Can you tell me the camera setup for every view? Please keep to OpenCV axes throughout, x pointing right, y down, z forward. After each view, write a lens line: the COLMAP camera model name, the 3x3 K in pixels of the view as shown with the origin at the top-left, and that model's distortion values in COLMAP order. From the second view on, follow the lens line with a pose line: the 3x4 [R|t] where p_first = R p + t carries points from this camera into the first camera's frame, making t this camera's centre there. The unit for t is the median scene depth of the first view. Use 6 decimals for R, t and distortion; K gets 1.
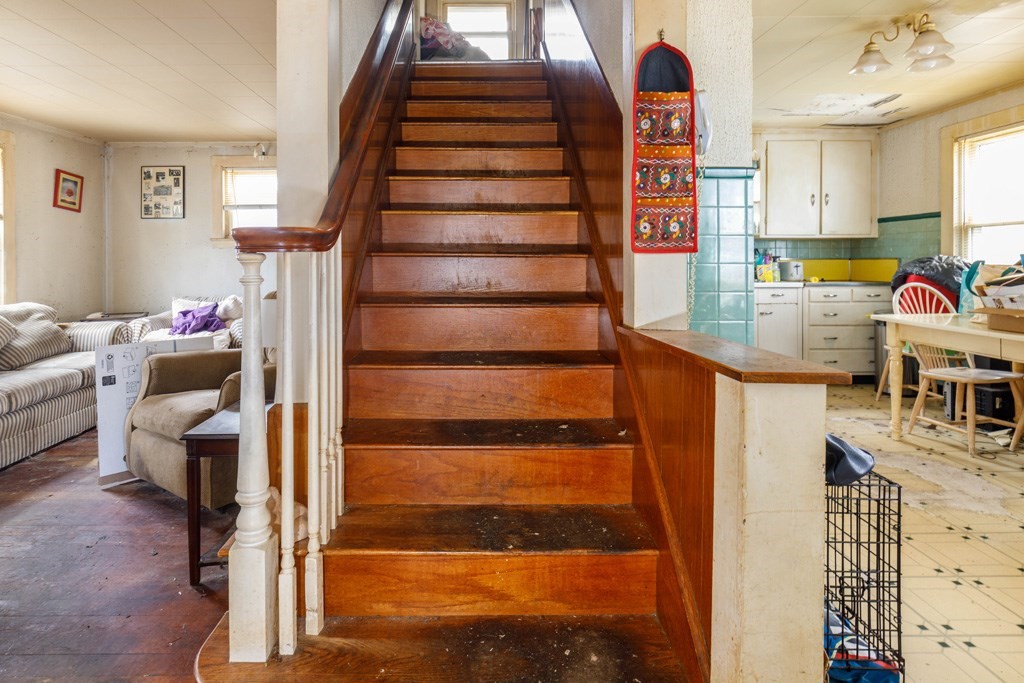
lens RADIAL K [[553.0, 0, 485.7], [0, 553.0, 261.8], [0, 0, 1]] dist [0.004348, 0.001649]
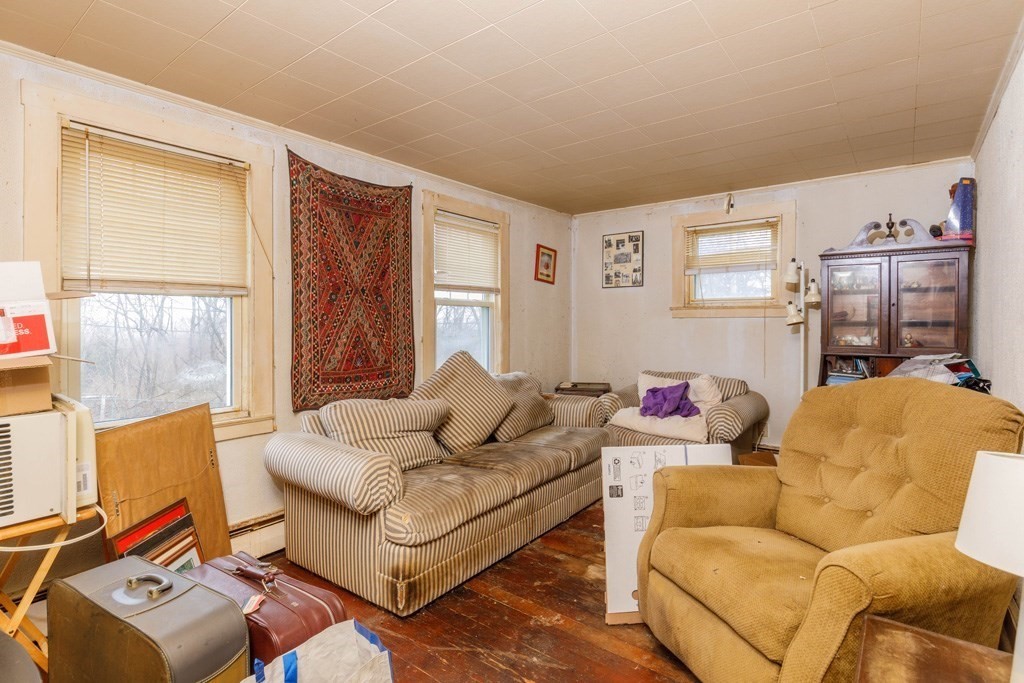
lens RADIAL K [[528.0, 0, 511.3], [0, 528.0, 333.6], [0, 0, 1]] dist [-0.004410, -0.000092]
pose [[0.786849, 0.016837, -0.616916, -0.233416], [-0.007135, 0.999809, 0.018187, -0.017741], [0.617105, -0.009909, 0.786819, 0.218597]]
